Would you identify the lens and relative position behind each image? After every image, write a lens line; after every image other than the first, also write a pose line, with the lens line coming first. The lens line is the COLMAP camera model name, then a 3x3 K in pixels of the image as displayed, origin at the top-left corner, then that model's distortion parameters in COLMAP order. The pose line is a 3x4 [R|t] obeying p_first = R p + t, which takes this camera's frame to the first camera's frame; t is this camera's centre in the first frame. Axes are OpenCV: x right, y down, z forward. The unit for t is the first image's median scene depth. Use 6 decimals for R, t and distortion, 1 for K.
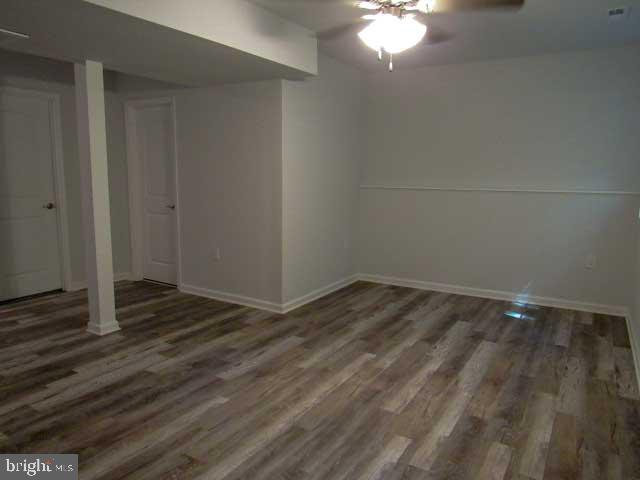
lens RADIAL K [[450.7, 0, 318.6], [0, 450.7, 235.3], [0, 0, 1]] dist [-0.042167, 0.000067]
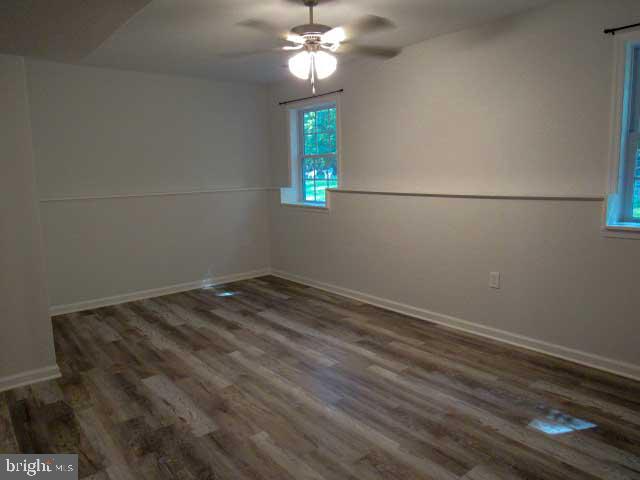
lens RADIAL K [[450.7, 0, 321.5], [0, 450.7, 242.0], [0, 0, 1]] dist [-0.042167, 0.000067]
pose [[0.314687, -0.160012, 0.935611, -0.802779], [0.155066, 0.981113, 0.115638, -0.080025], [-0.936444, 0.108692, 0.333556, 0.465075]]
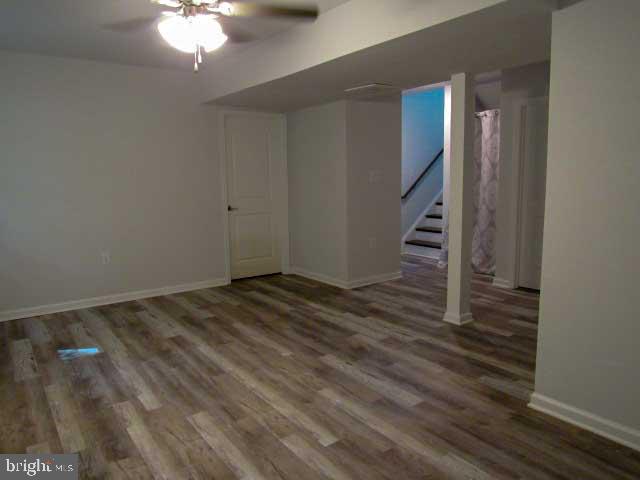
lens RADIAL K [[450.7, 0, 318.0], [0, 450.7, 238.8], [0, 0, 1]] dist [-0.042167, 0.000067]
pose [[-0.364697, 0.120738, -0.923265, 0.755141], [-0.124826, 0.976267, 0.176977, -0.159790], [0.922721, 0.179791, -0.340971, 1.237069]]
